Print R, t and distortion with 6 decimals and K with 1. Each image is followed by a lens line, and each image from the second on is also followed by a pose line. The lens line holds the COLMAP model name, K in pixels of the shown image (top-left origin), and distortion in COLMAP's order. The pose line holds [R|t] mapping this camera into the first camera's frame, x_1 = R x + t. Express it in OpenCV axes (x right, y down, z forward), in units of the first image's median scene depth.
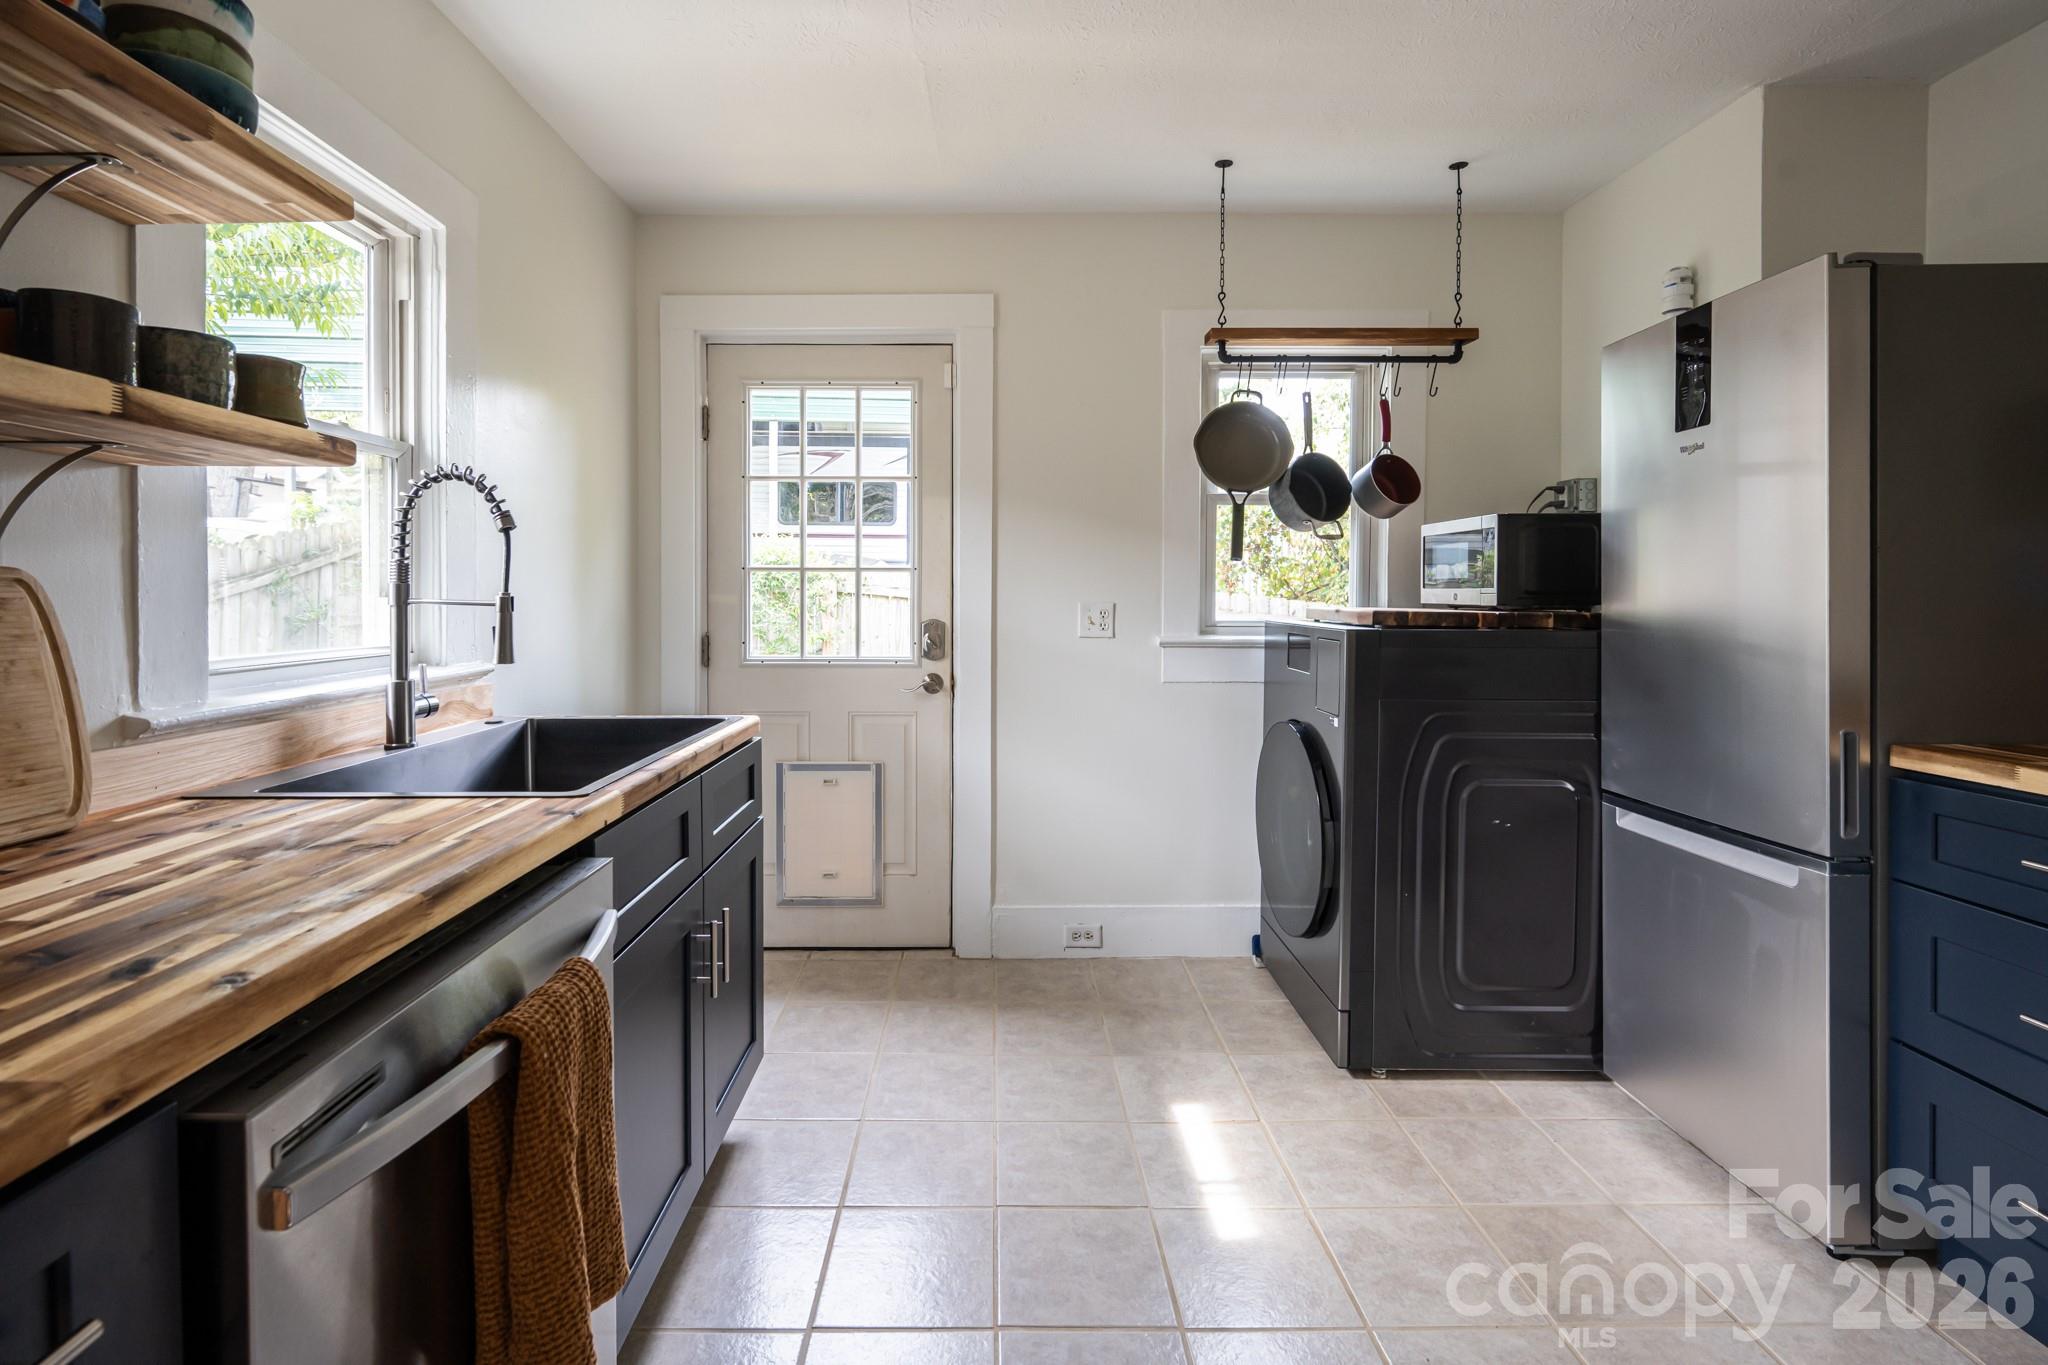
lens RADIAL K [[923.5, 0, 1014.9], [0, 923.5, 603.6], [0, 0, 1]] dist [0.018197, 0.000063]
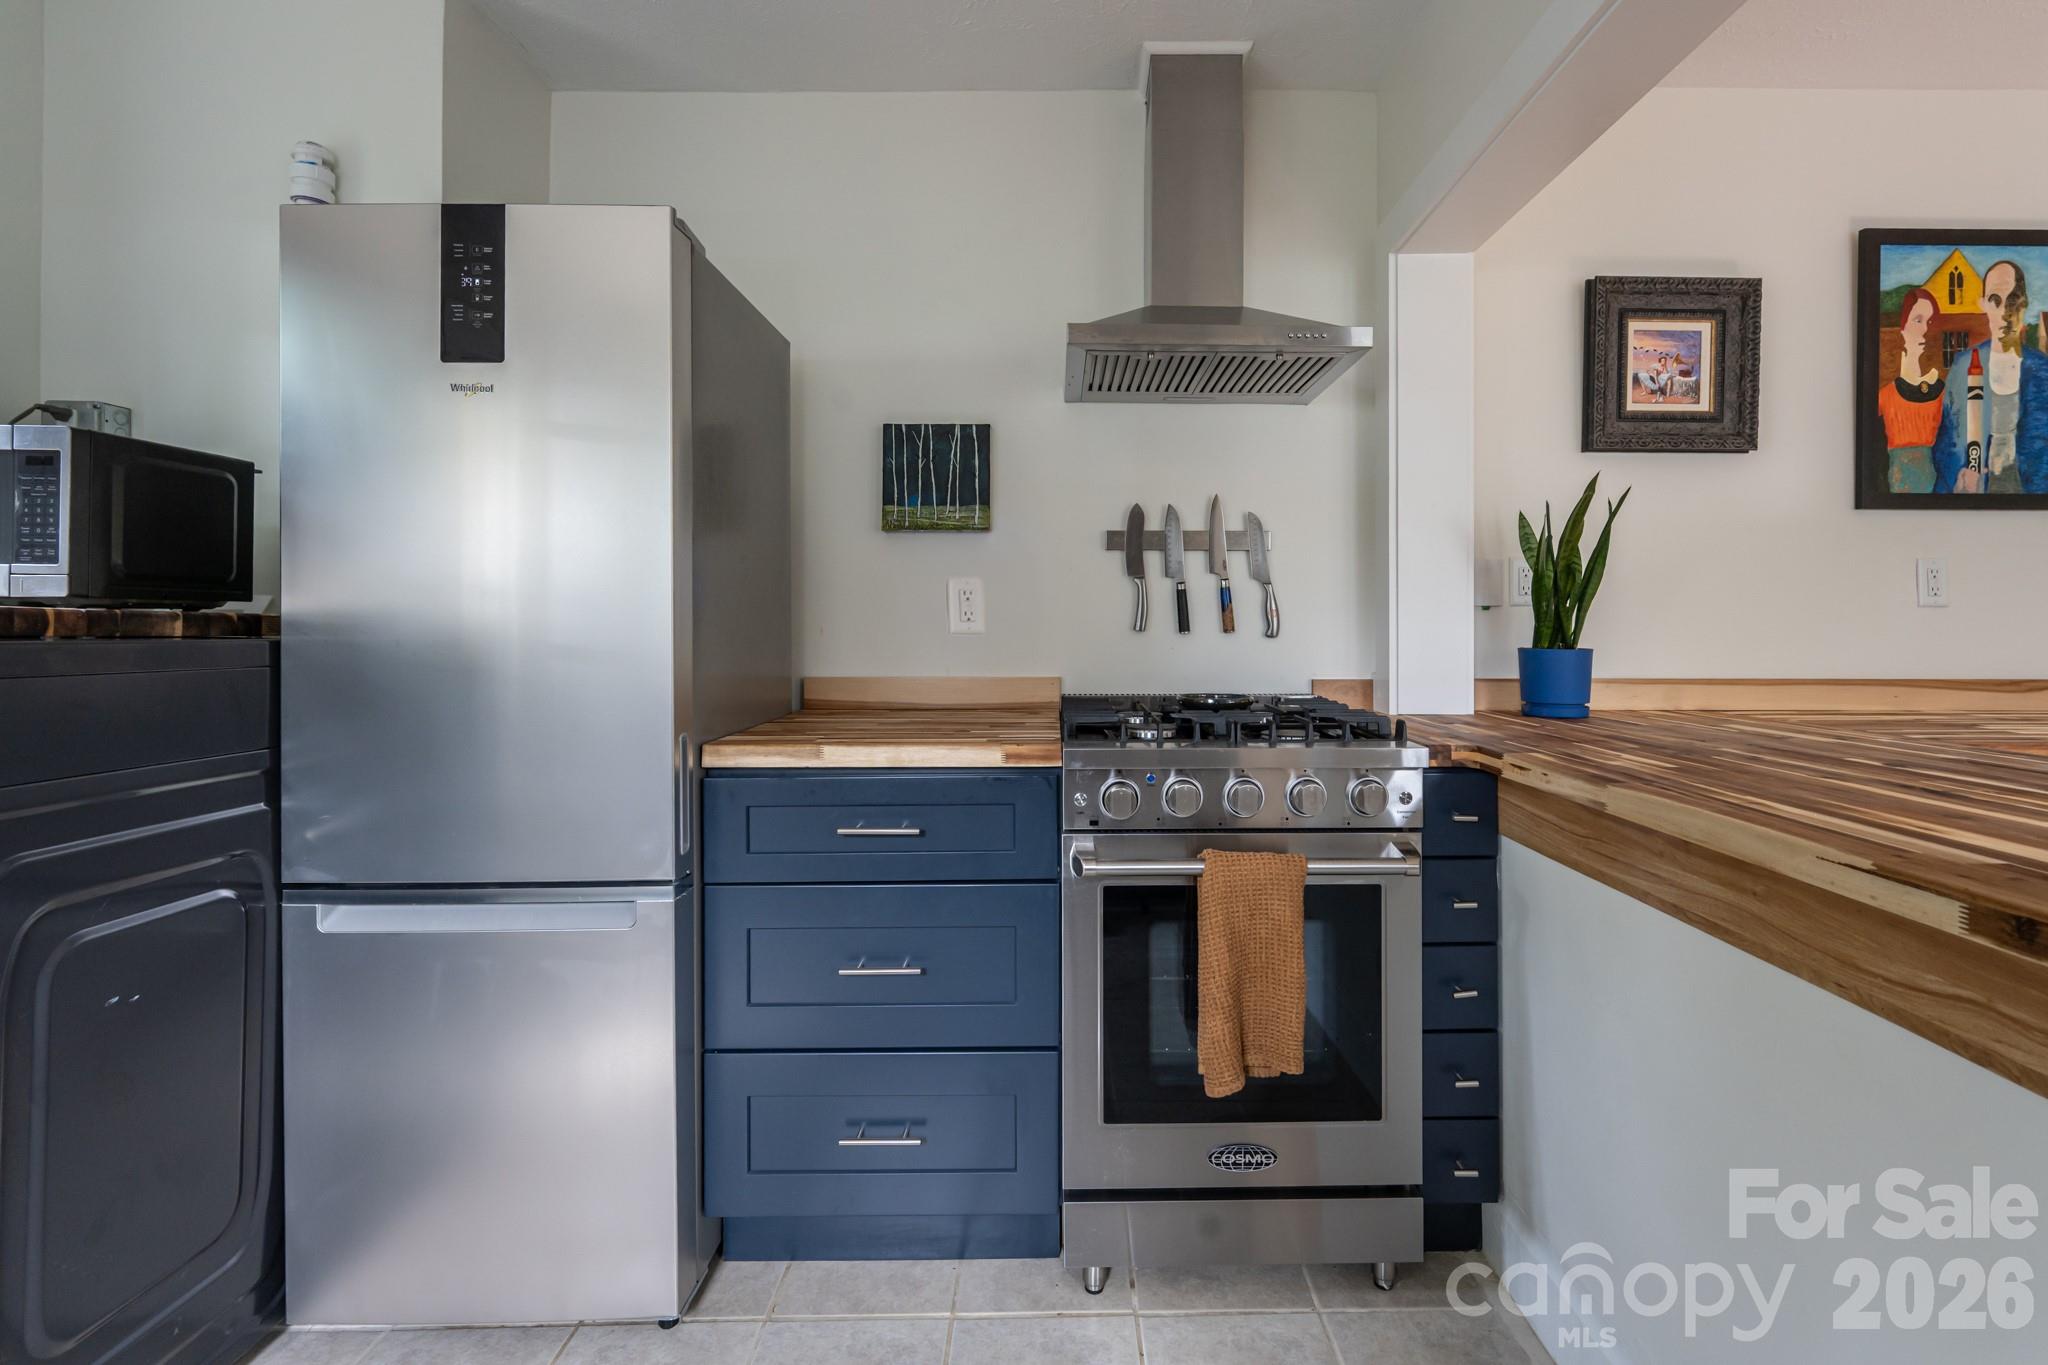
lens RADIAL K [[938.1, 0, 1053.9], [0, 938.1, 613.0], [0, 0, 1]] dist [0.000613, 0.000585]
pose [[0.012504, 0.013593, 0.999829, -0.012608], [0.004308, 0.999898, -0.013647, 0.018682], [-0.999913, 0.004478, 0.012444, 0.375112]]
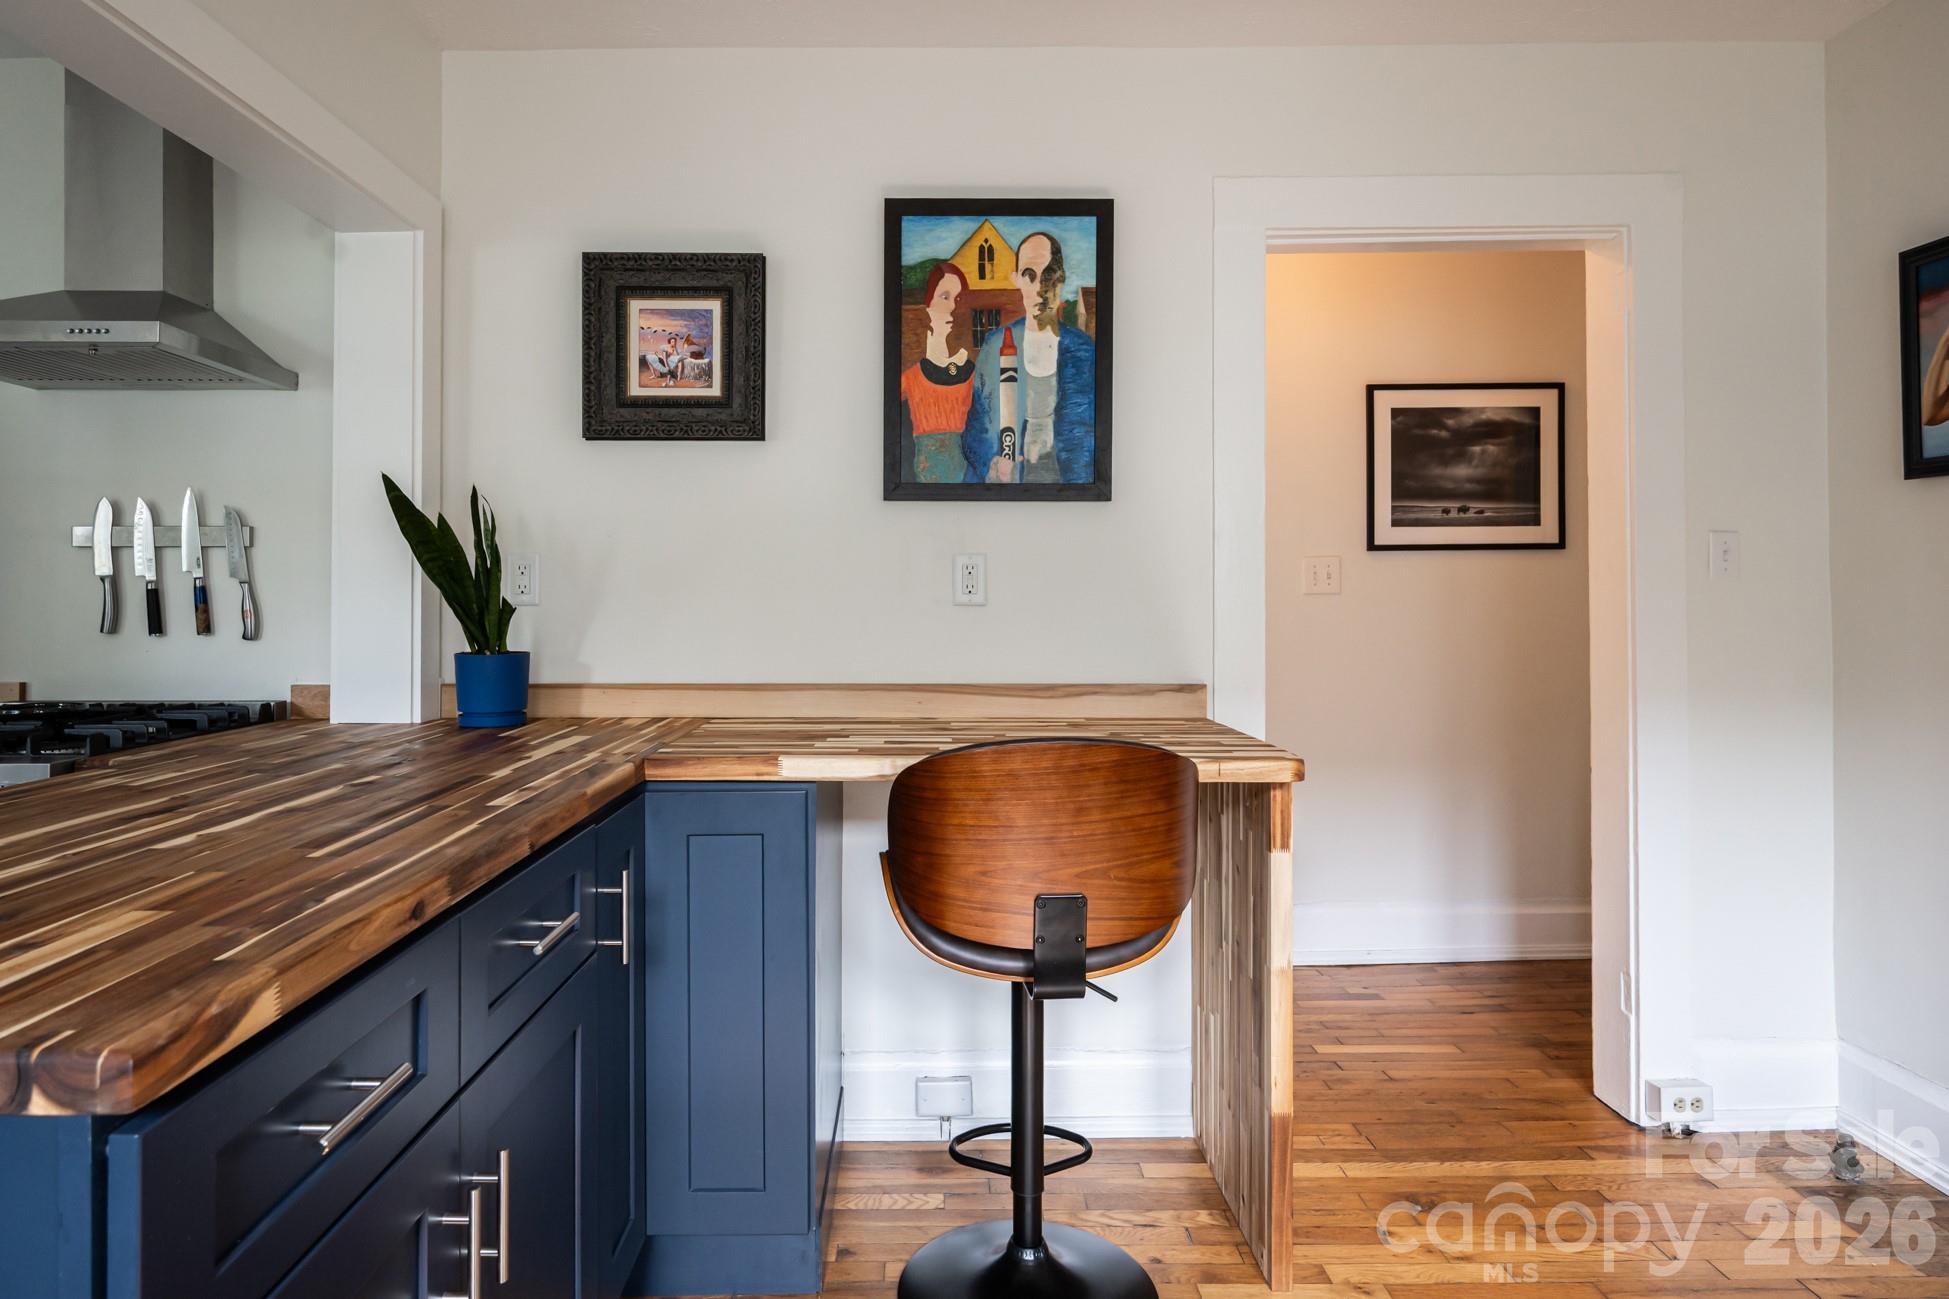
lens RADIAL K [[1091.5, 0, 908.8], [0, 1091.5, 591.8], [0, 0, 1]] dist [-0.002067, -0.001110]
pose [[0.023829, 0.010404, 0.999662, -0.072192], [0.006402, 0.999924, -0.010559, 0.002663], [-0.999696, 0.006651, 0.023761, -0.394982]]
